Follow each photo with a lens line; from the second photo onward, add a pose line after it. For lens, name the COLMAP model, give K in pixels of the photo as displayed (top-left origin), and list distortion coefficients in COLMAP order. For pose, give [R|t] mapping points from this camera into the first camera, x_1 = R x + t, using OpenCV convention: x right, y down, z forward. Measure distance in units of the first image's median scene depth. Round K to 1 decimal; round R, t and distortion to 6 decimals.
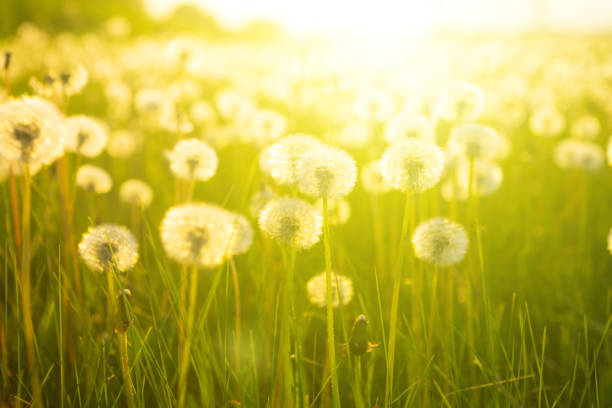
lens RADIAL K [[1470.5, 0, 306.0], [0, 1470.5, 204.0], [0, 0, 1]] dist [-0.007693, 0.003670]
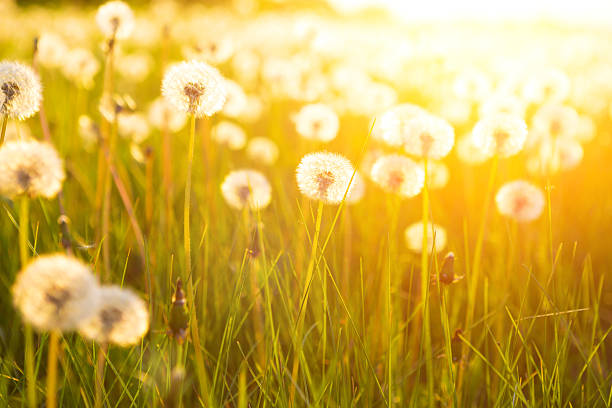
lens RADIAL K [[1369.3, 0, 306.0], [0, 1369.3, 204.0], [0, 0, 1]] dist [0.008048, 0.055561]
pose [[0.995629, 0.060106, -0.071492, -0.002880], [-0.058531, 0.997999, 0.023933, 0.011636], [0.072787, -0.019644, 0.997154, -0.129257]]
